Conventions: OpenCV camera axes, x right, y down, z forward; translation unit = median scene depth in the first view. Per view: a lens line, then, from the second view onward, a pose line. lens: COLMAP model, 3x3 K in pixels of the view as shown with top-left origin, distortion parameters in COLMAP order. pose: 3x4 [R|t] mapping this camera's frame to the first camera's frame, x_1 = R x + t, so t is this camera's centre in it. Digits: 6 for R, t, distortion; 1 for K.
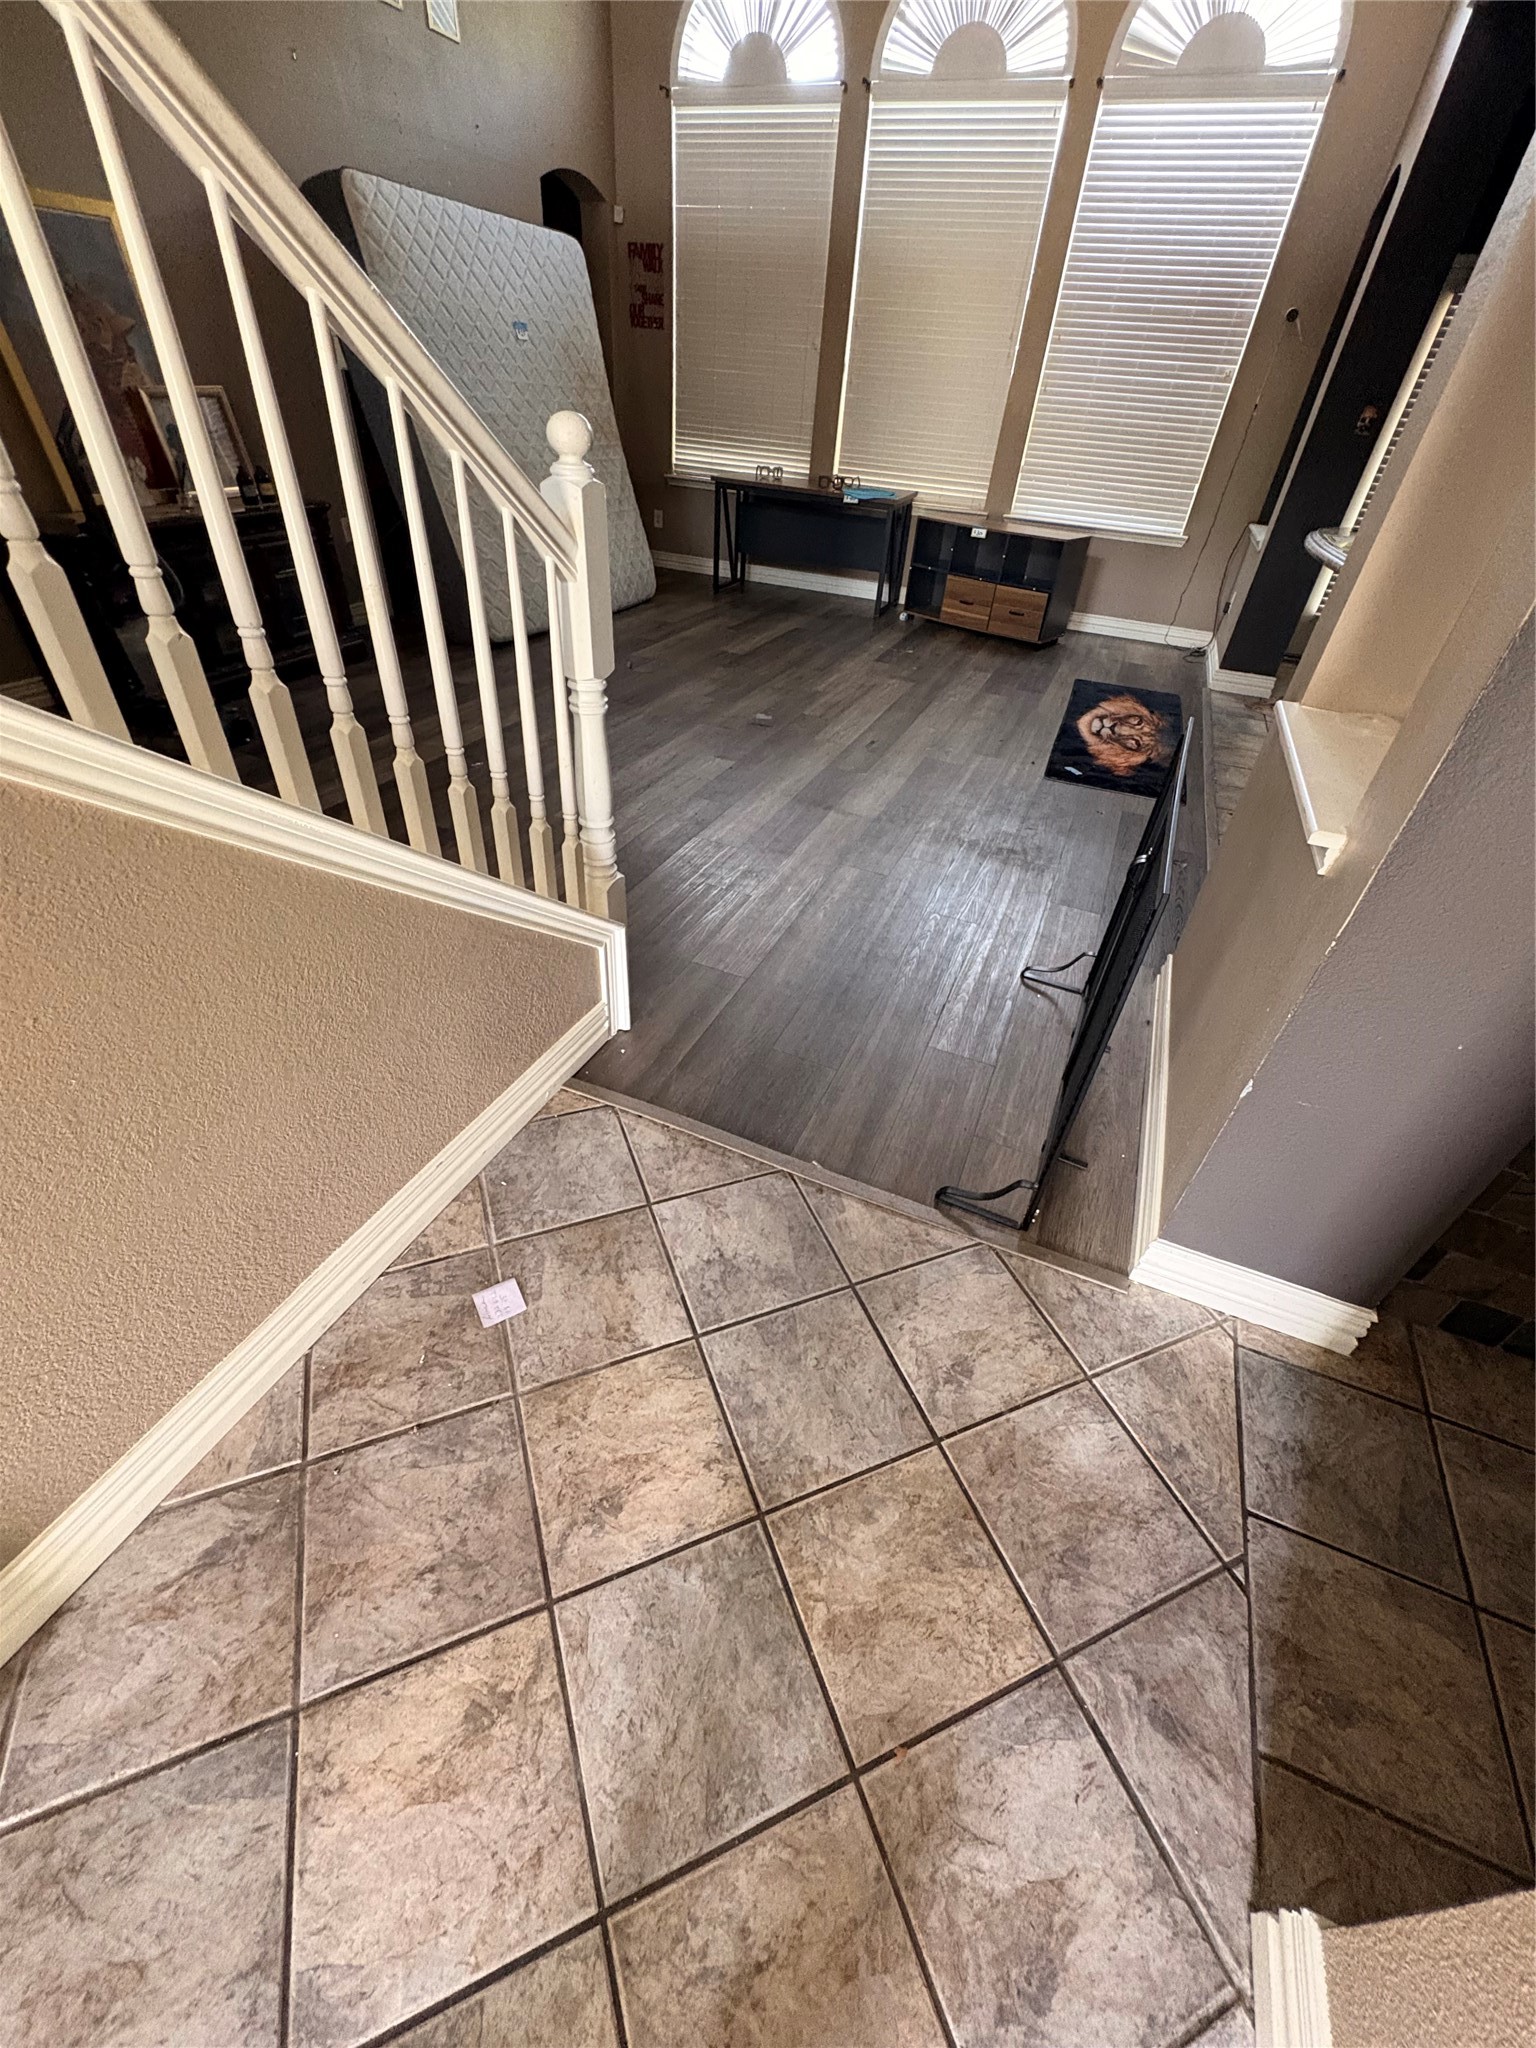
lens RADIAL K [[814.4, 0, 768.0], [0, 814.4, 1024.0], [0, 0, 1]] dist [-0.000346, 0.000750]
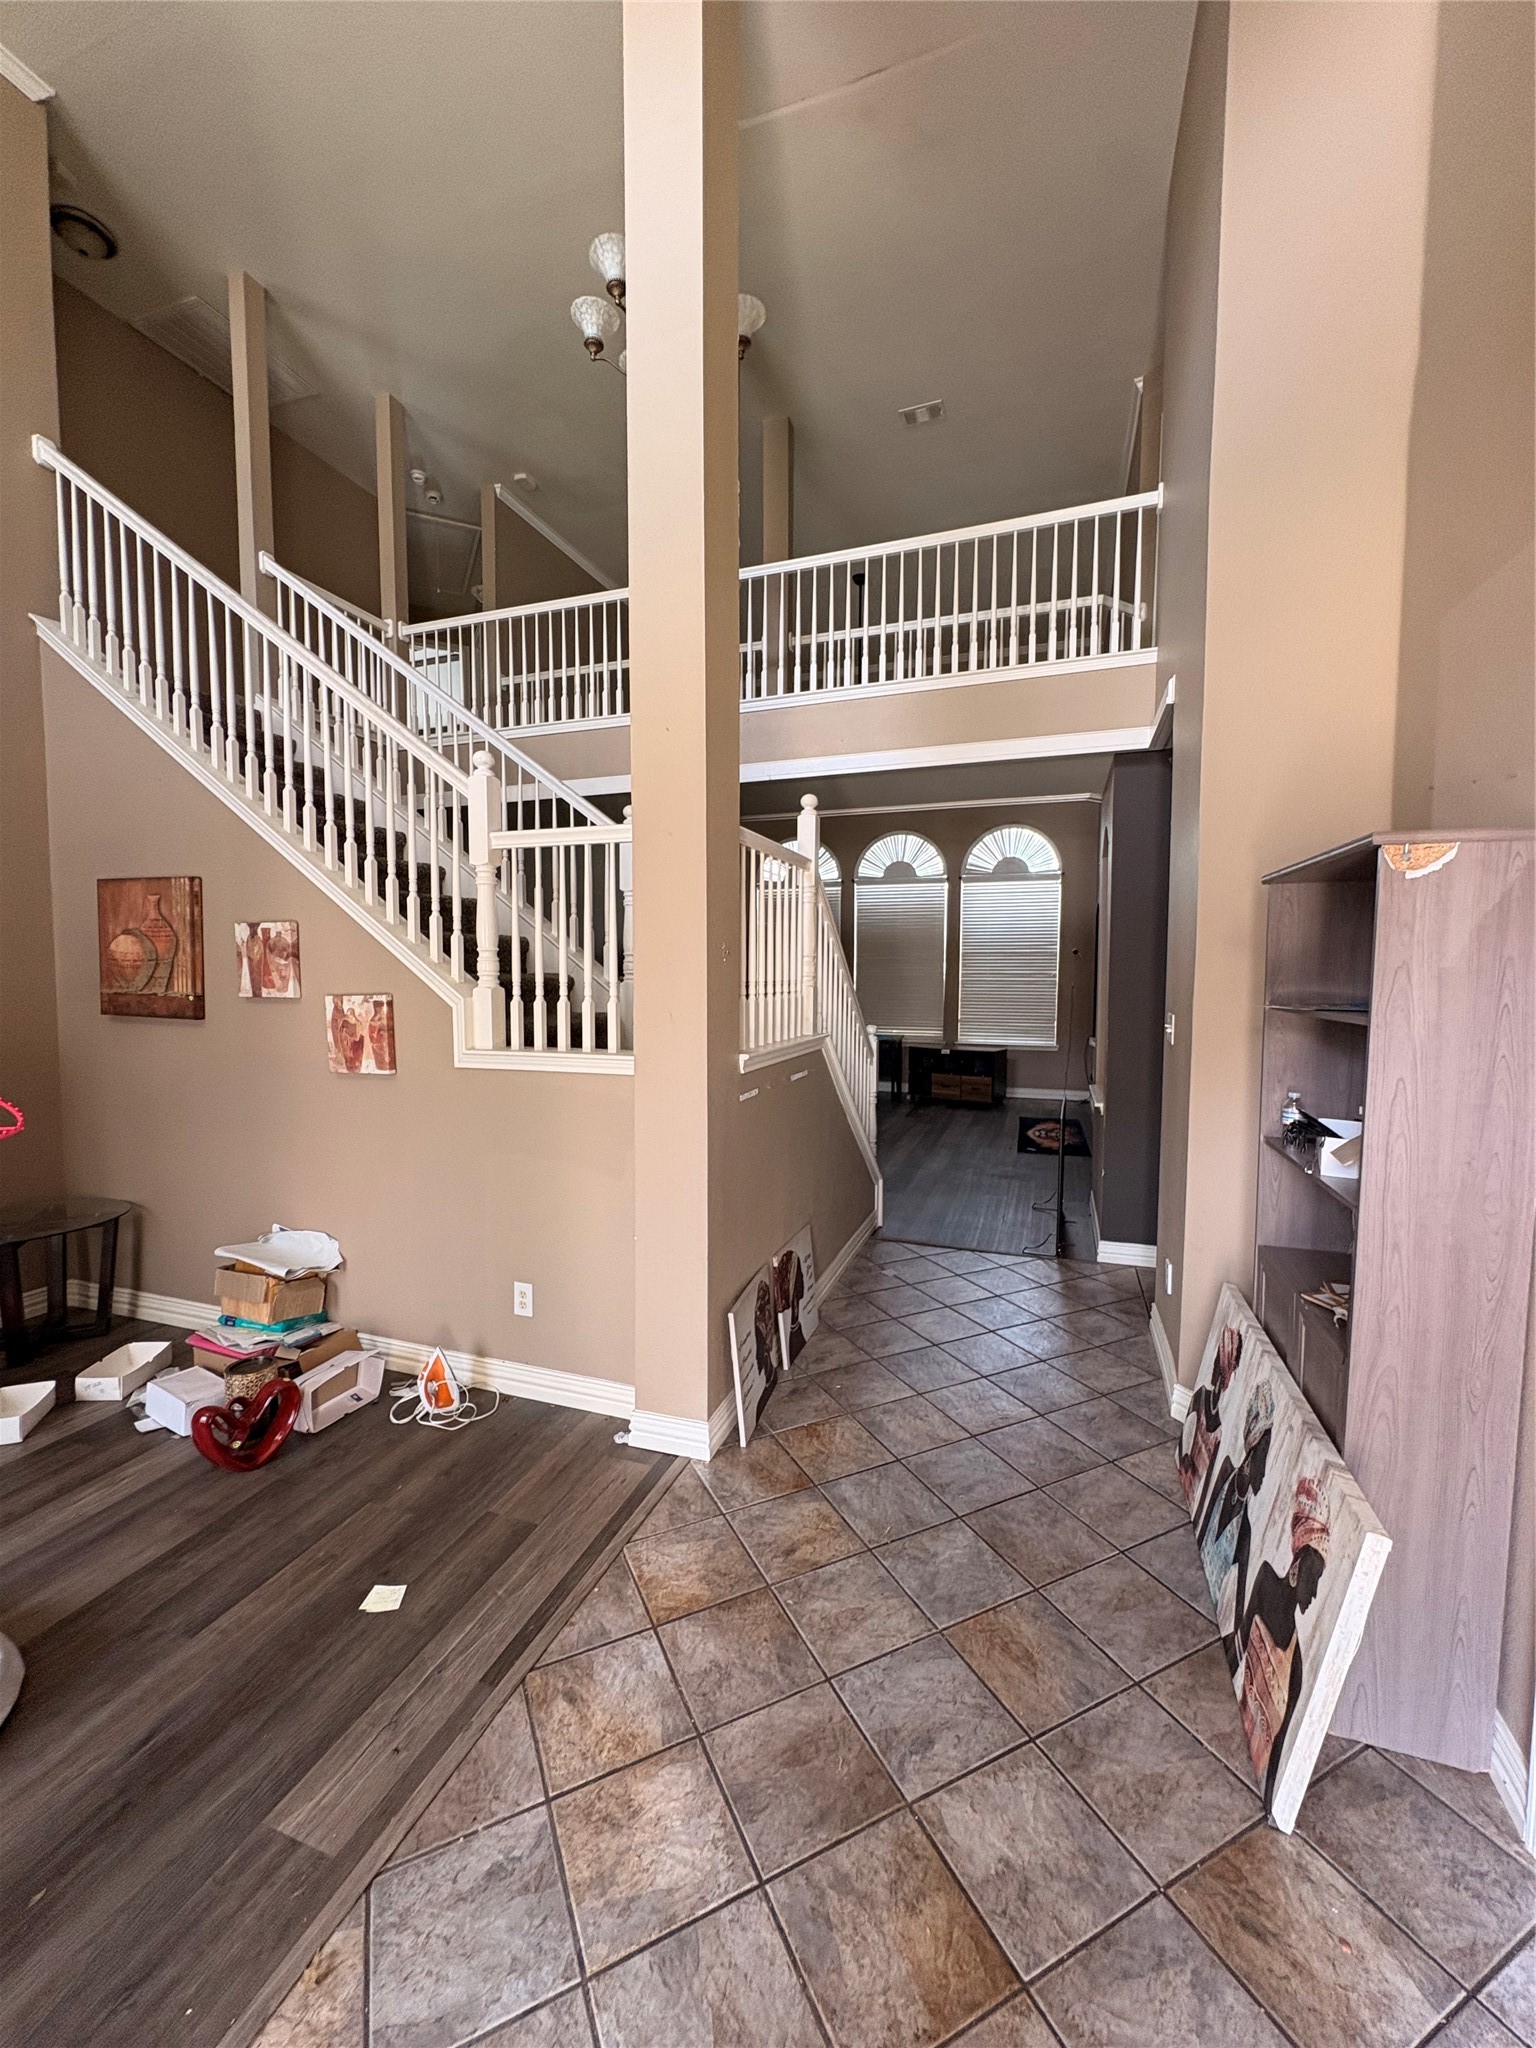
lens RADIAL K [[814.4, 0, 768.0], [0, 814.4, 1024.0], [0, 0, 1]] dist [-0.000346, 0.000750]
pose [[0.996046, -0.067966, 0.057209, -0.263061], [0.088419, 0.820897, -0.564190, 0.373843], [-0.008617, 0.567018, 0.823660, -0.588488]]
